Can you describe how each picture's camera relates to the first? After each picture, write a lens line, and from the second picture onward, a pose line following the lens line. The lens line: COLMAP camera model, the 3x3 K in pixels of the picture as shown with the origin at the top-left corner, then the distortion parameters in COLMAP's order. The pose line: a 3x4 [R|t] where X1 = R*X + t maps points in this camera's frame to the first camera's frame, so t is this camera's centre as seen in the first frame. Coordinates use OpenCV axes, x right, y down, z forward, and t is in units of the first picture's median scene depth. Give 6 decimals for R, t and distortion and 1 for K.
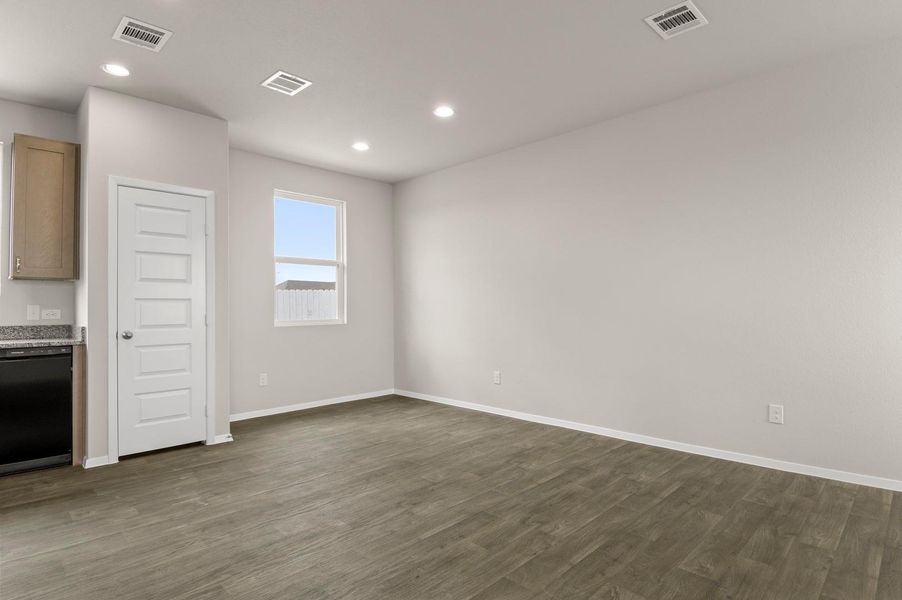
lens RADIAL K [[477.5, 0, 464.5], [0, 477.5, 299.6], [0, 0, 1]] dist [0.035439, -0.047323]
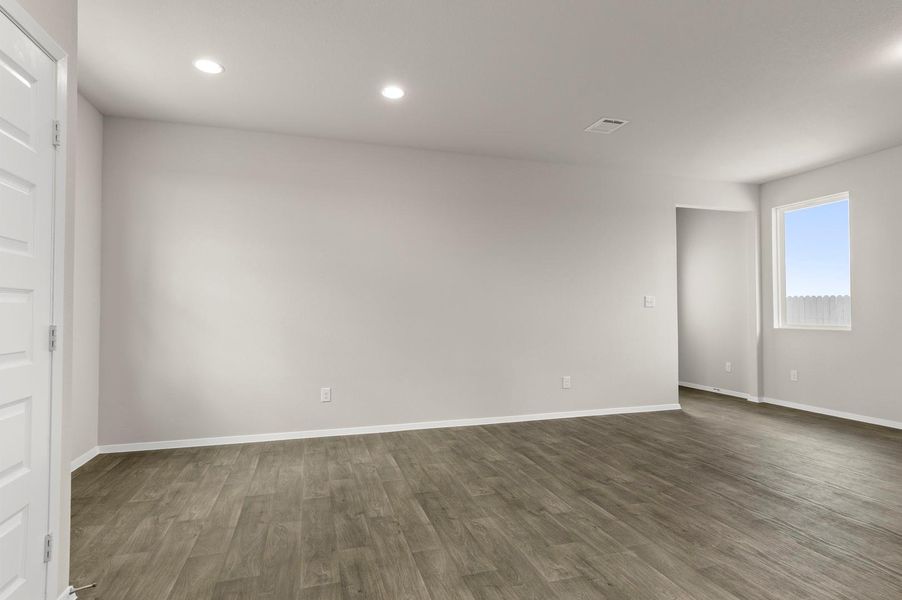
lens RADIAL K [[477.8, 0, 464.6], [0, 477.8, 299.5], [0, 0, 1]] dist [0.003527, 0.000464]
pose [[0.471594, 0.031032, 0.881270, -0.837197], [-0.015828, 0.999517, -0.026726, 0.012841], [-0.881674, -0.001346, 0.471858, 0.521454]]
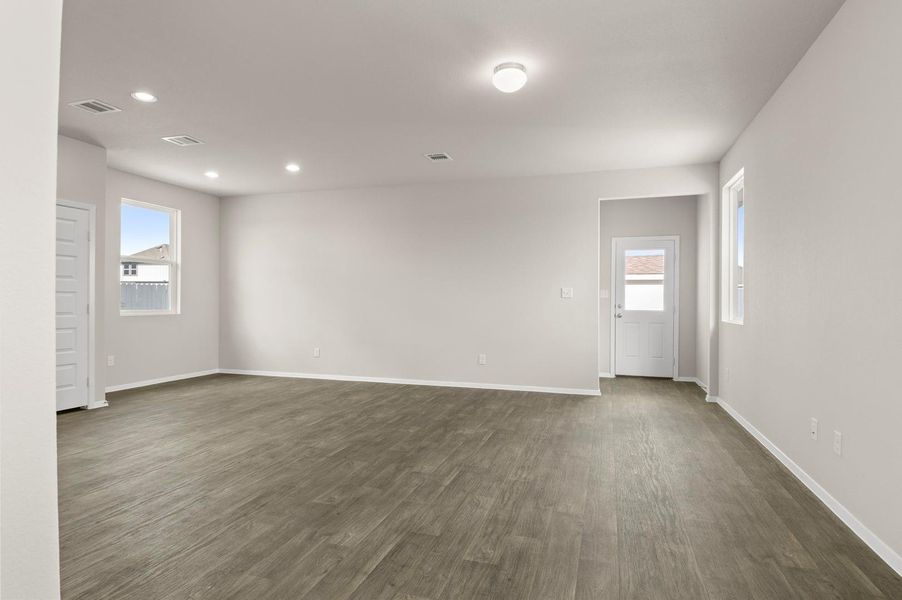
lens RADIAL K [[477.5, 0, 464.5], [0, 477.5, 299.6], [0, 0, 1]] dist [0.035439, -0.047323]
pose [[0.888849, 0.015359, 0.457944, -0.270433], [-0.020305, 0.999777, 0.005880, -0.010065], [-0.457751, -0.014525, 0.888962, -0.613035]]
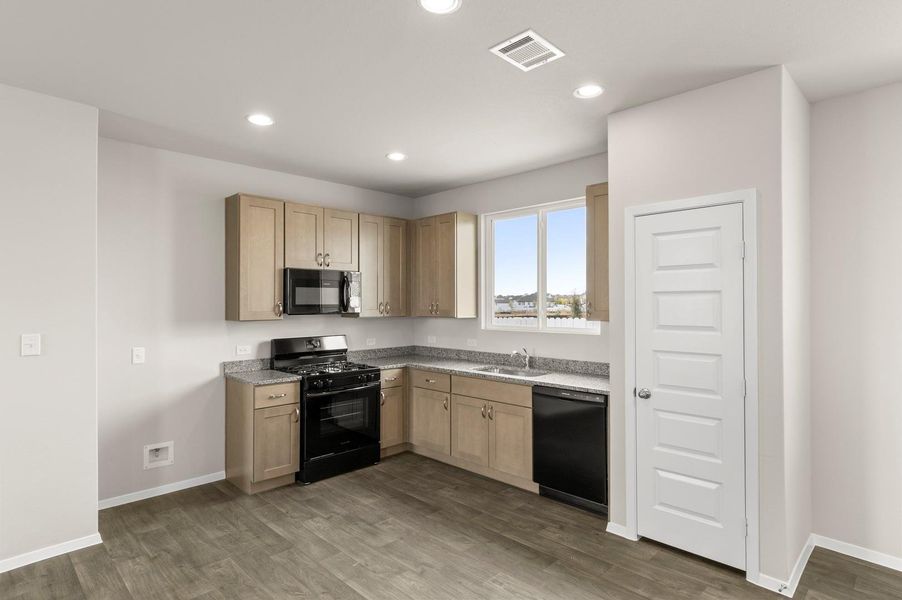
lens RADIAL K [[477.8, 0, 464.6], [0, 477.8, 299.5], [0, 0, 1]] dist [0.003527, 0.000464]
pose [[0.003815, 0.001402, -0.999992, 0.130467], [0.016567, 0.999862, 0.001465, -0.097952], [0.999855, -0.016572, 0.003792, 0.695414]]
